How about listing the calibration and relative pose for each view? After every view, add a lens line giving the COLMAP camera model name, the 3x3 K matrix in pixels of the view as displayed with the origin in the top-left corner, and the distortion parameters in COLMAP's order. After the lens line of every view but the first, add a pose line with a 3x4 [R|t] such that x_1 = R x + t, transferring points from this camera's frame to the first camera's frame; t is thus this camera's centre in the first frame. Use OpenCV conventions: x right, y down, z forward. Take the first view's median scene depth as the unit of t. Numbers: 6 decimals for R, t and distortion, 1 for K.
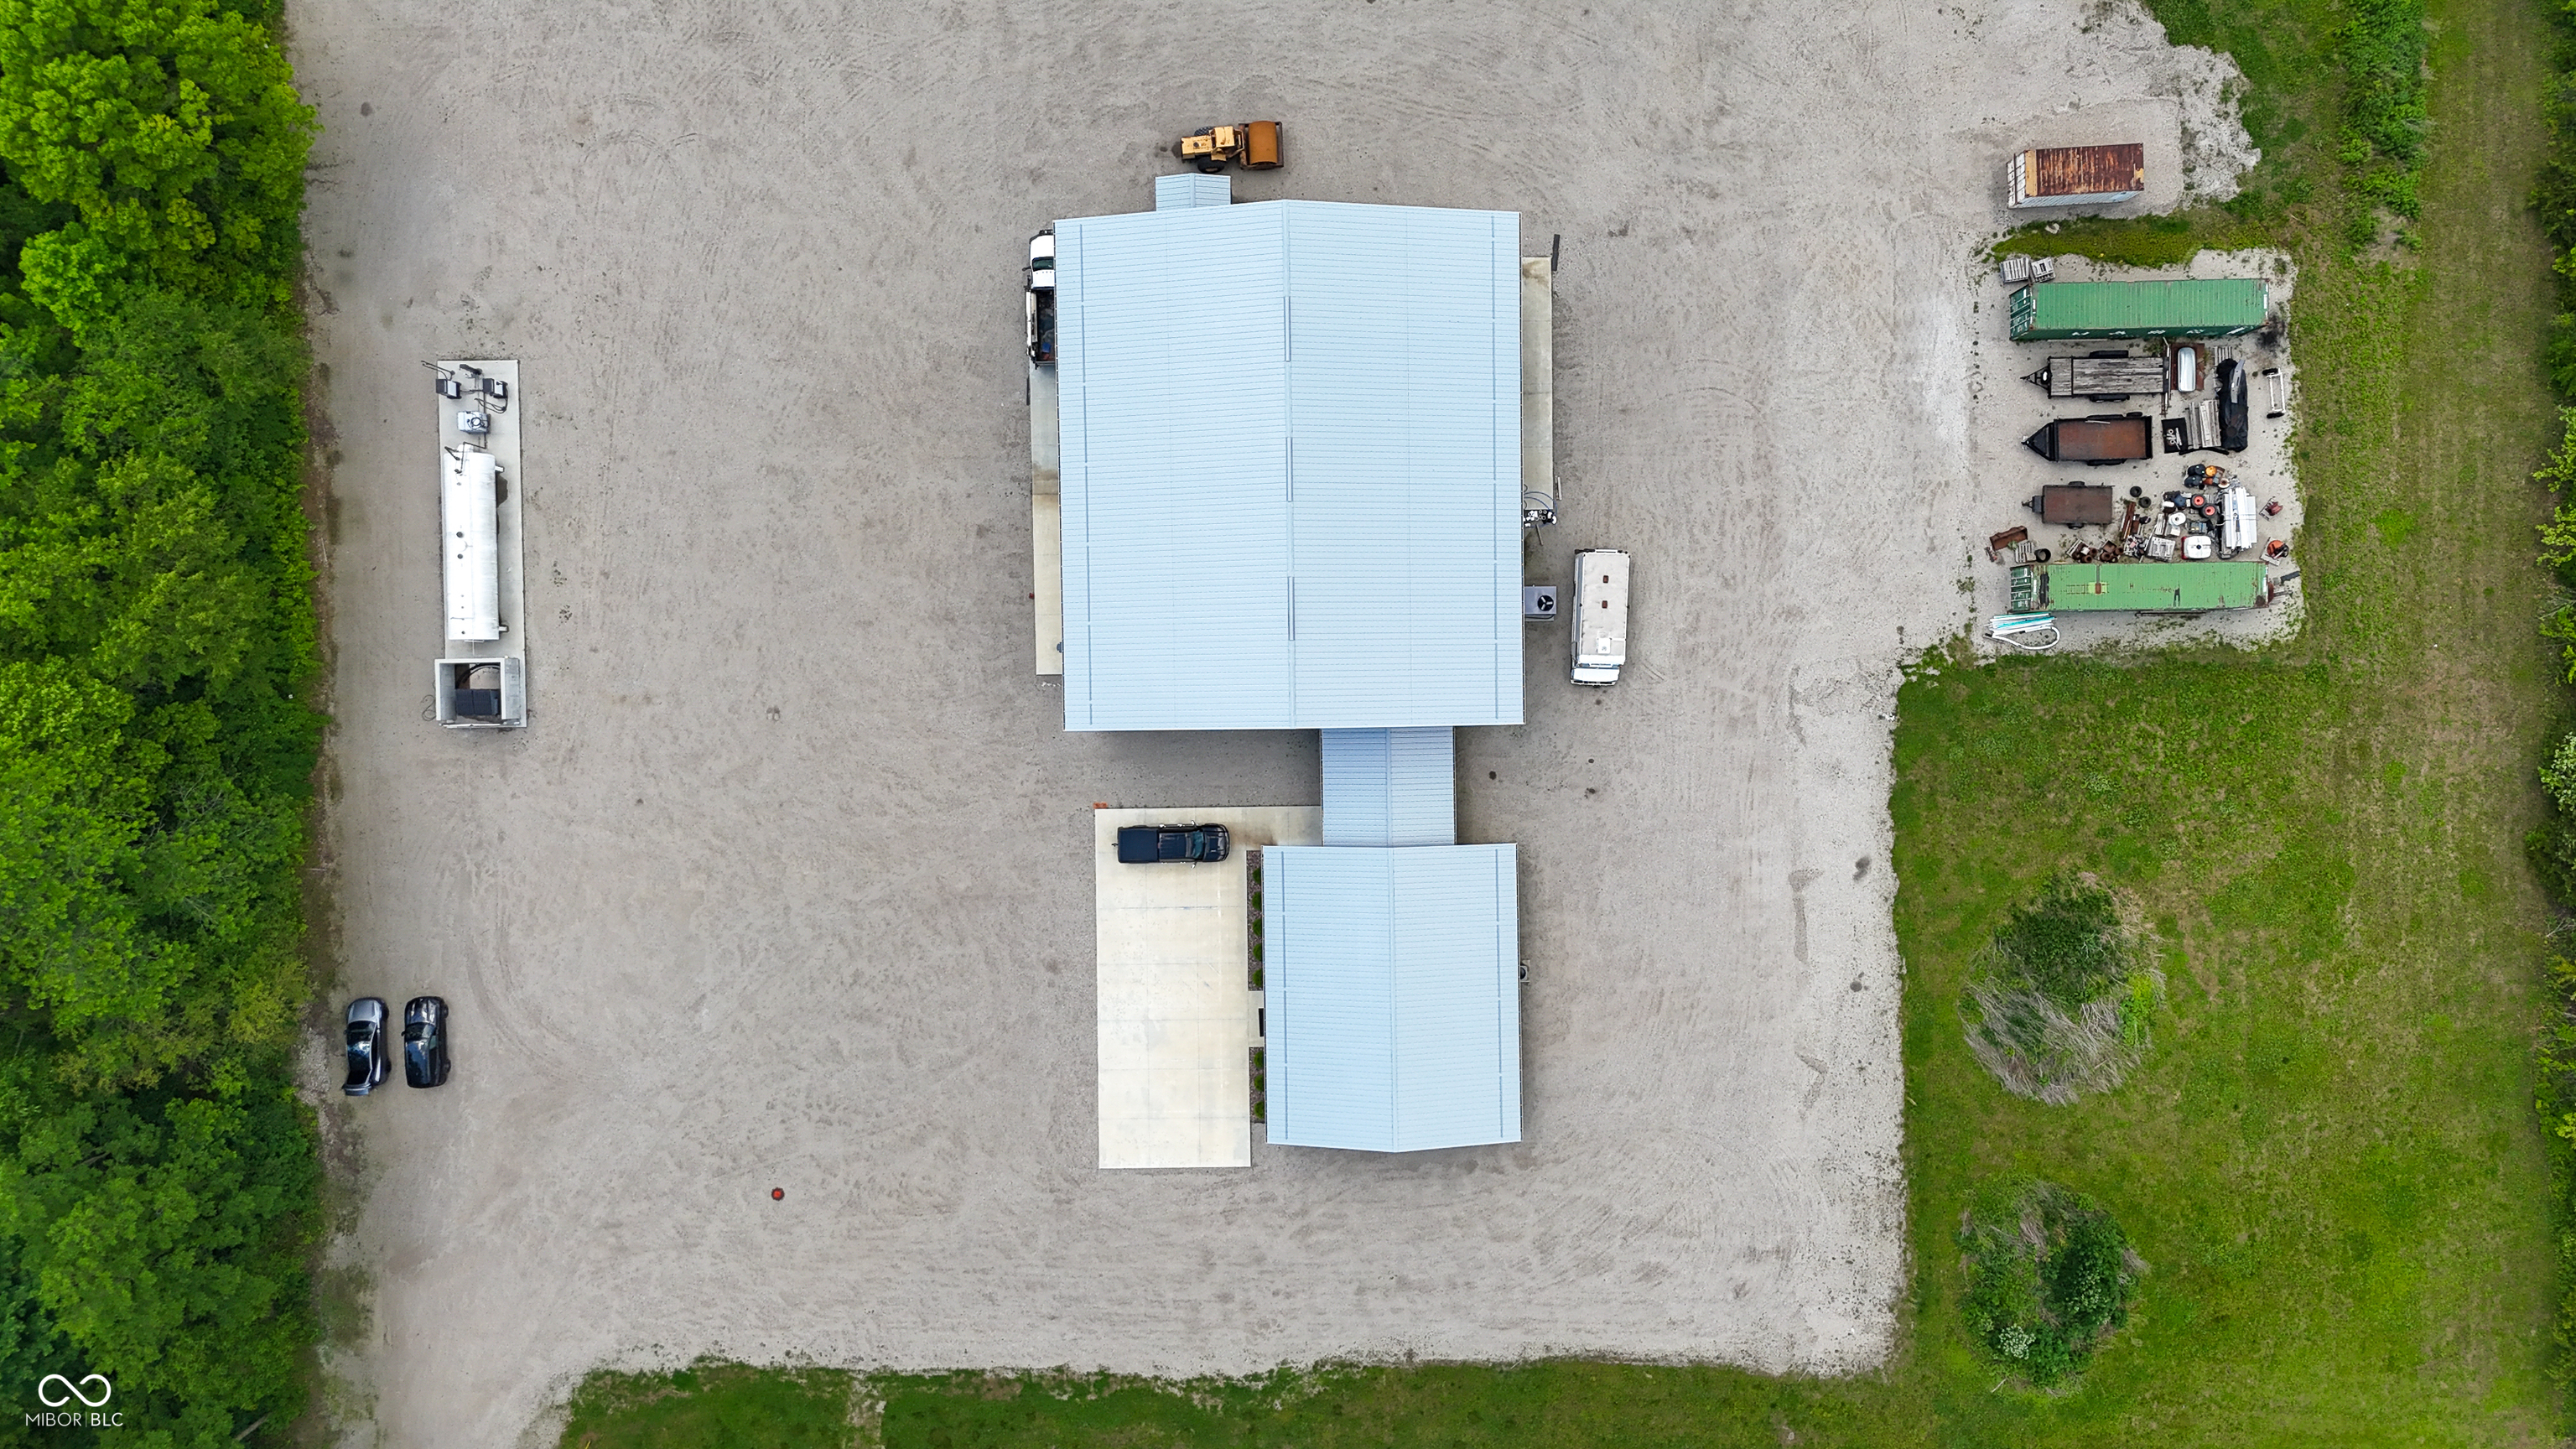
lens RADIAL K [[1982.1, 0, 1288.0], [0, 1982.1, 724.5], [0, 0, 1]] dist [0.089720, -0.091682]
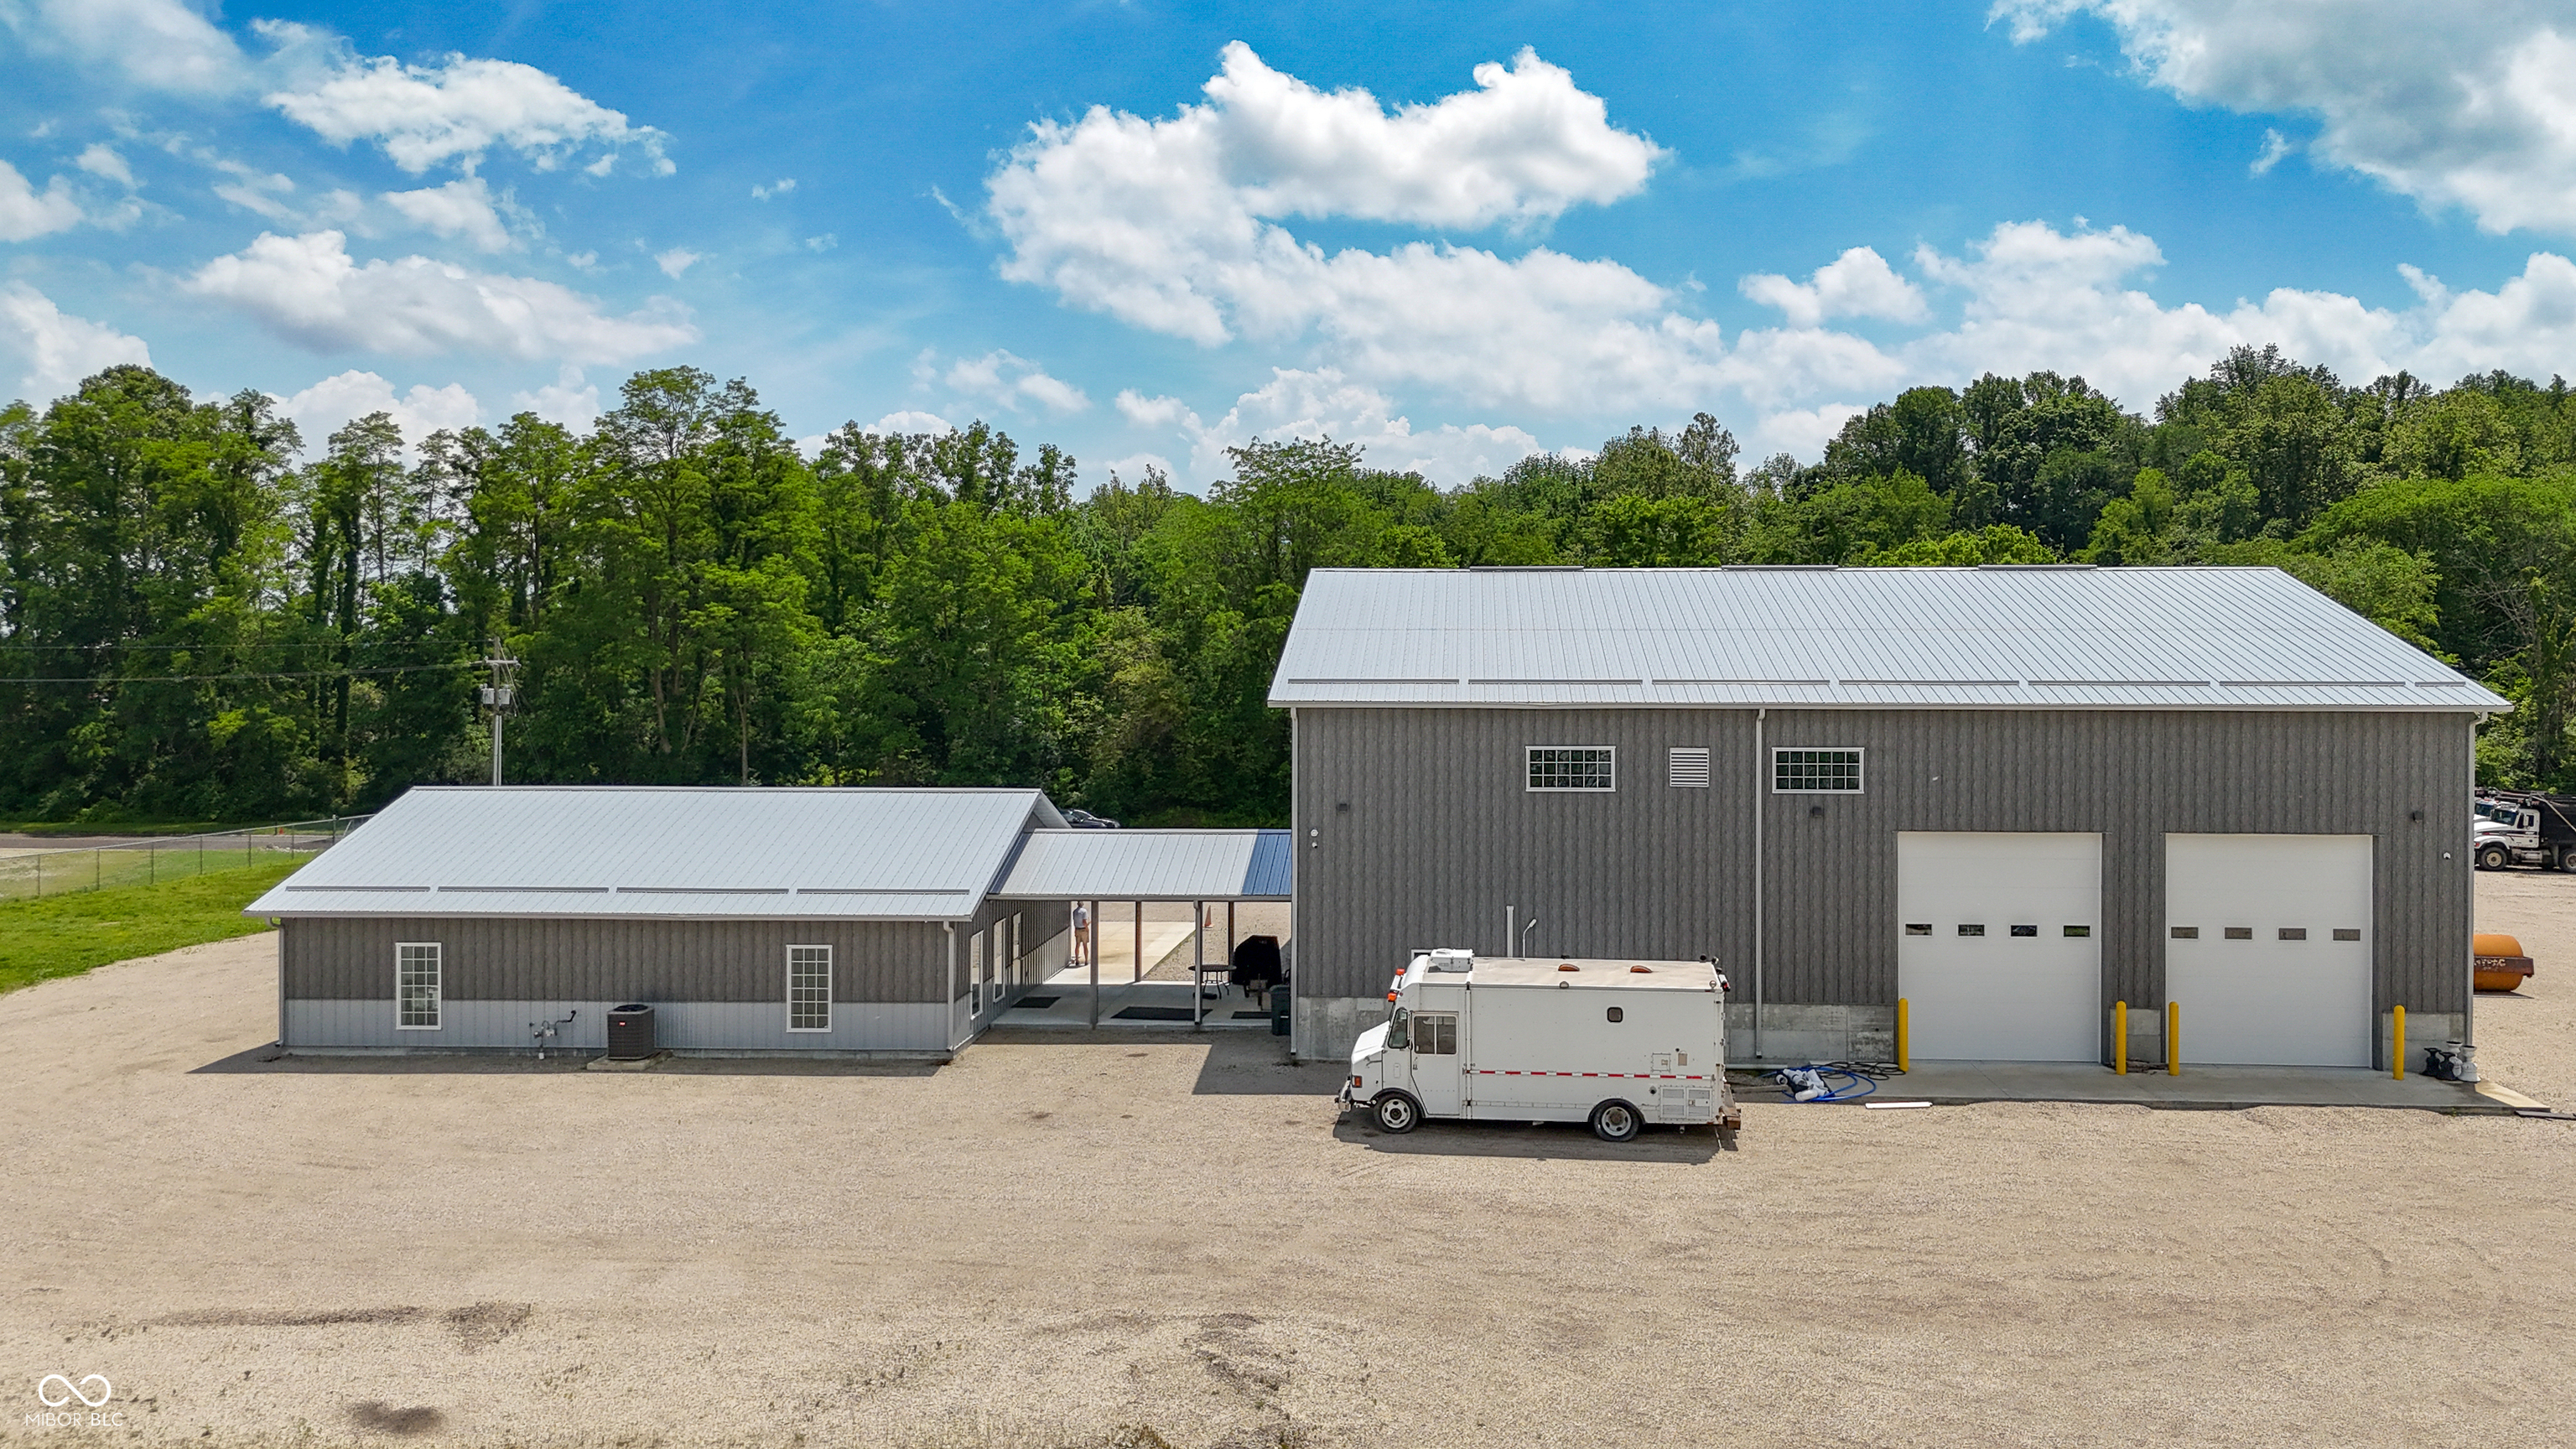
lens RADIAL K [[1951.1, 0, 1349.6], [0, 1951.1, 743.1], [0, 0, 1]] dist [0.058494, -0.055348]
pose [[-0.066794, 0.054158, -0.996296, 0.482617], [-0.997519, -0.025859, 0.065470, -0.041213], [-0.022217, 0.998197, 0.055751, 0.903014]]
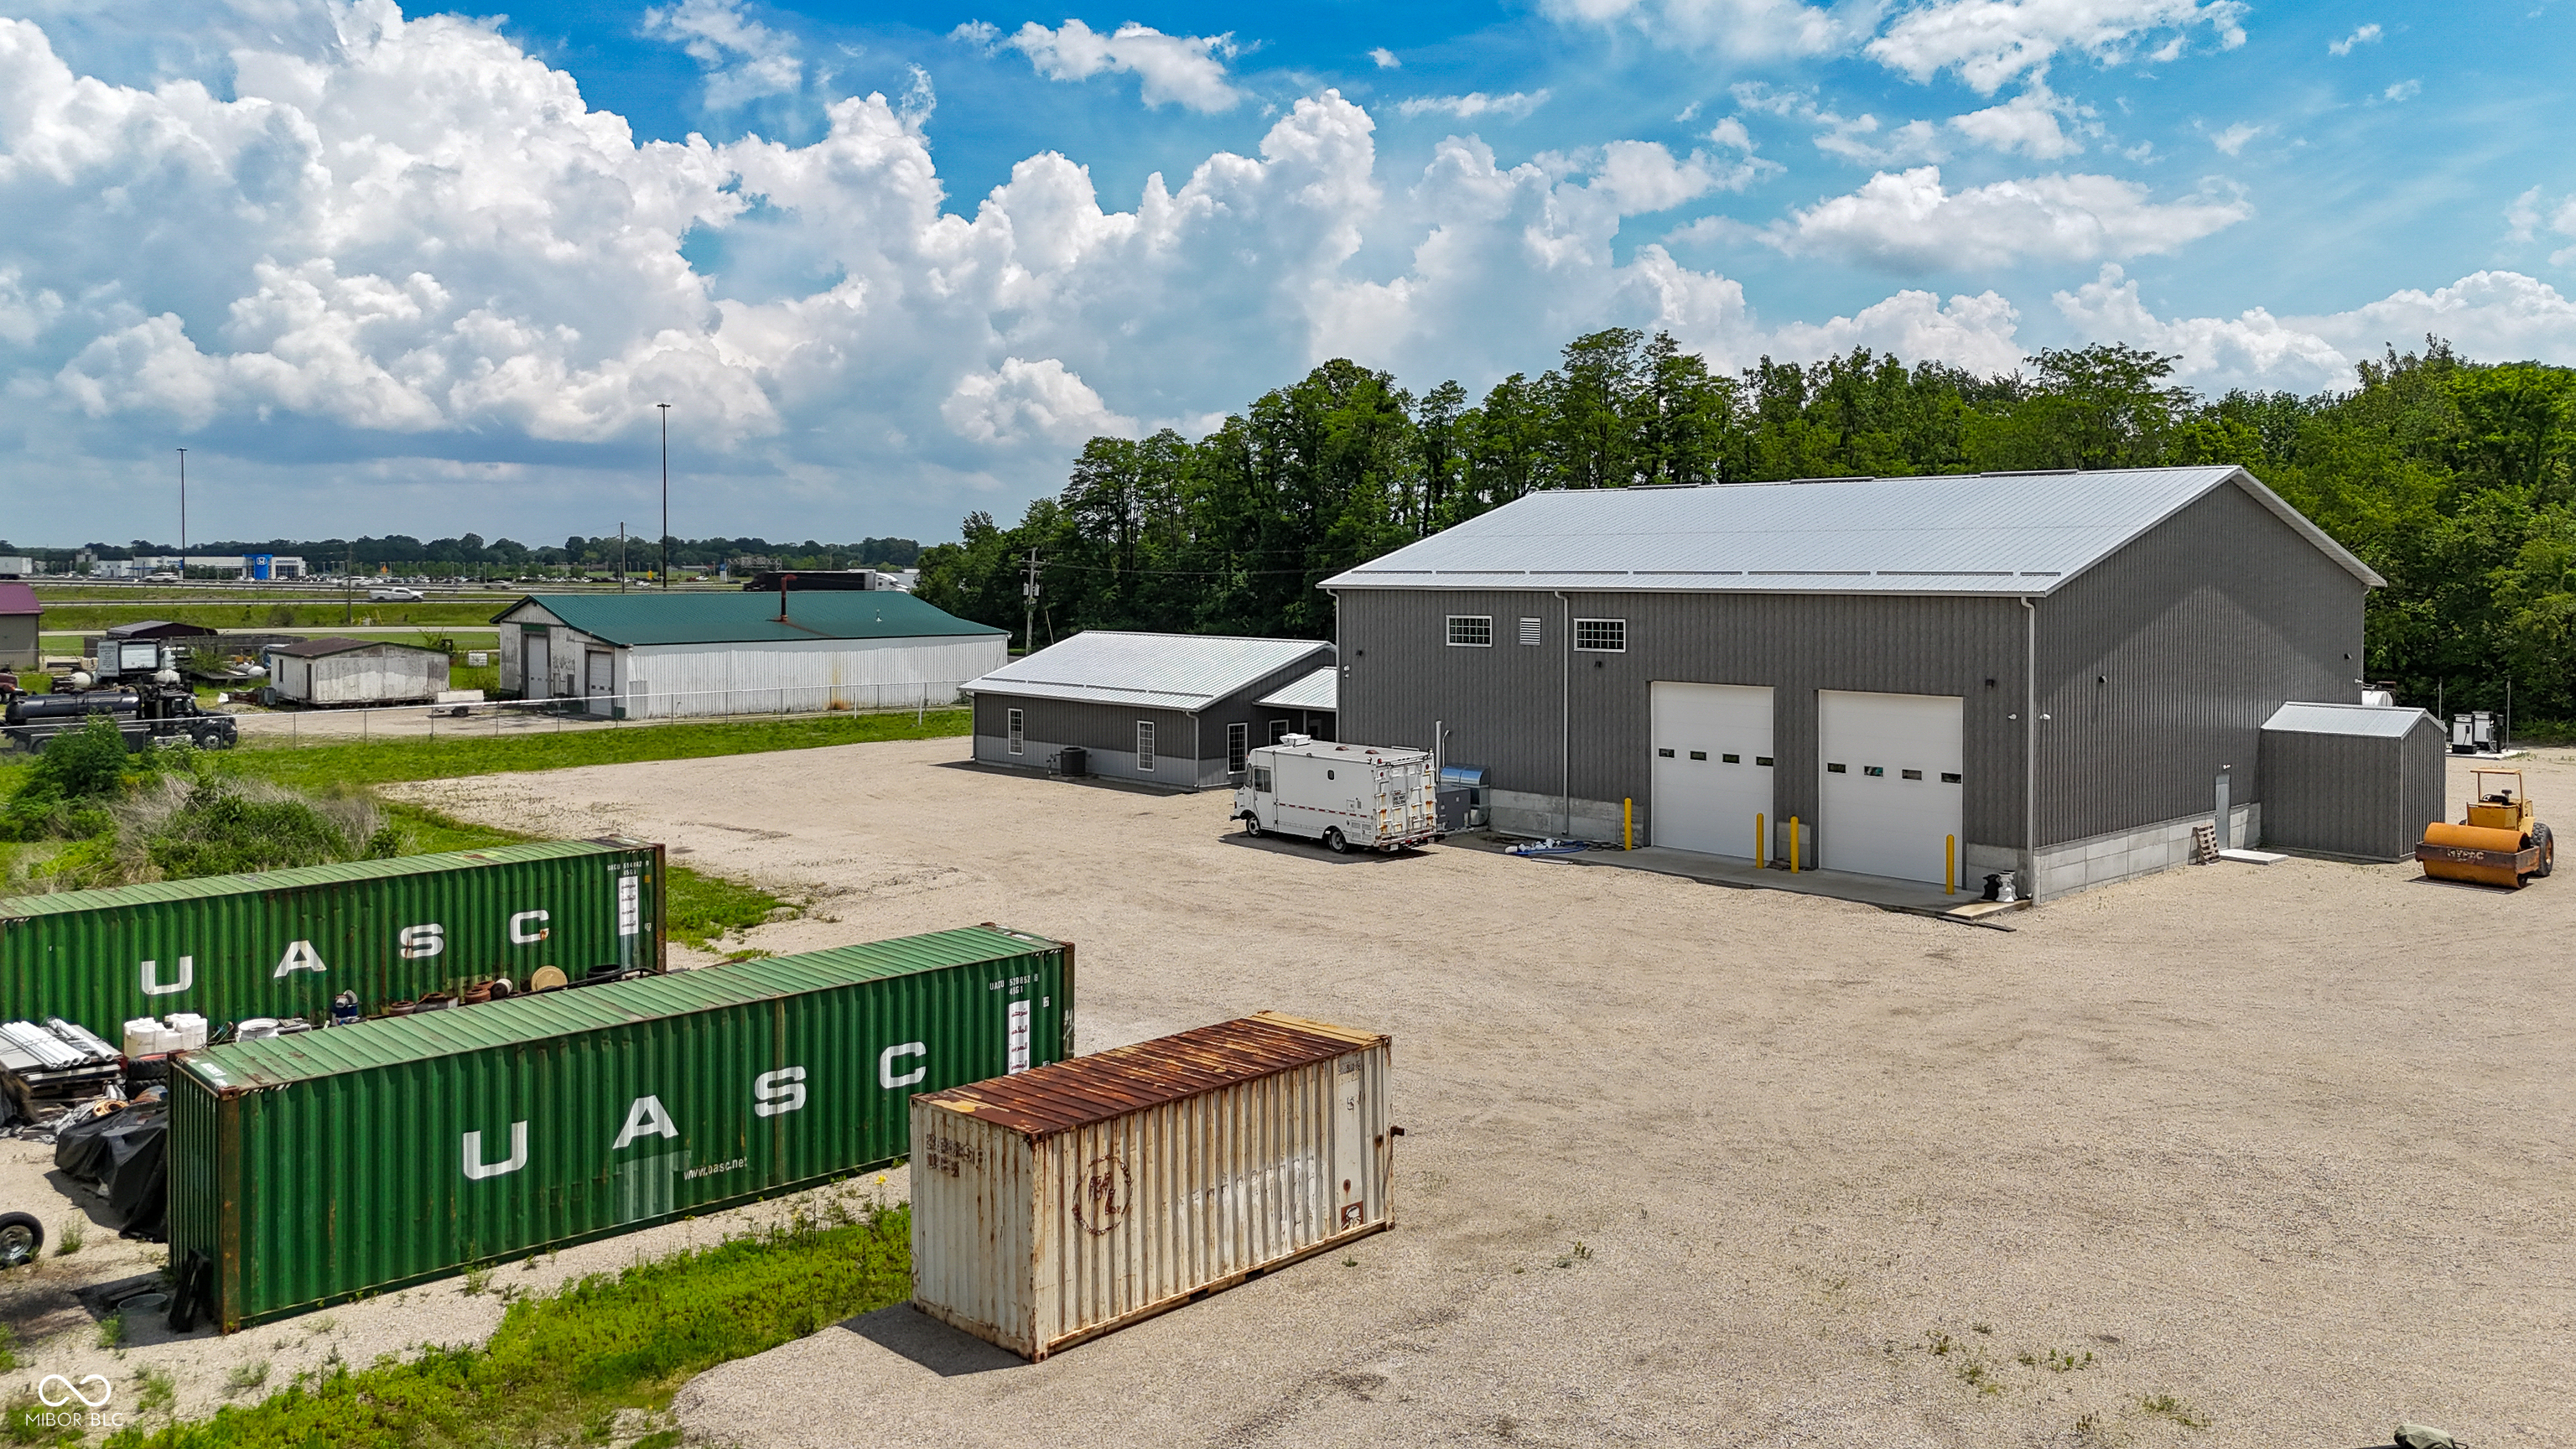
lens RADIAL K [[1943.6, 0, 1297.5], [0, 1943.6, 613.6], [0, 0, 1]] dist [0.046893, -0.007068]
pose [[-0.744443, 0.035259, -0.666754, 0.517043], [-0.667686, -0.039470, 0.743396, -0.445221], [-0.000106, 0.998598, 0.052925, 0.893252]]
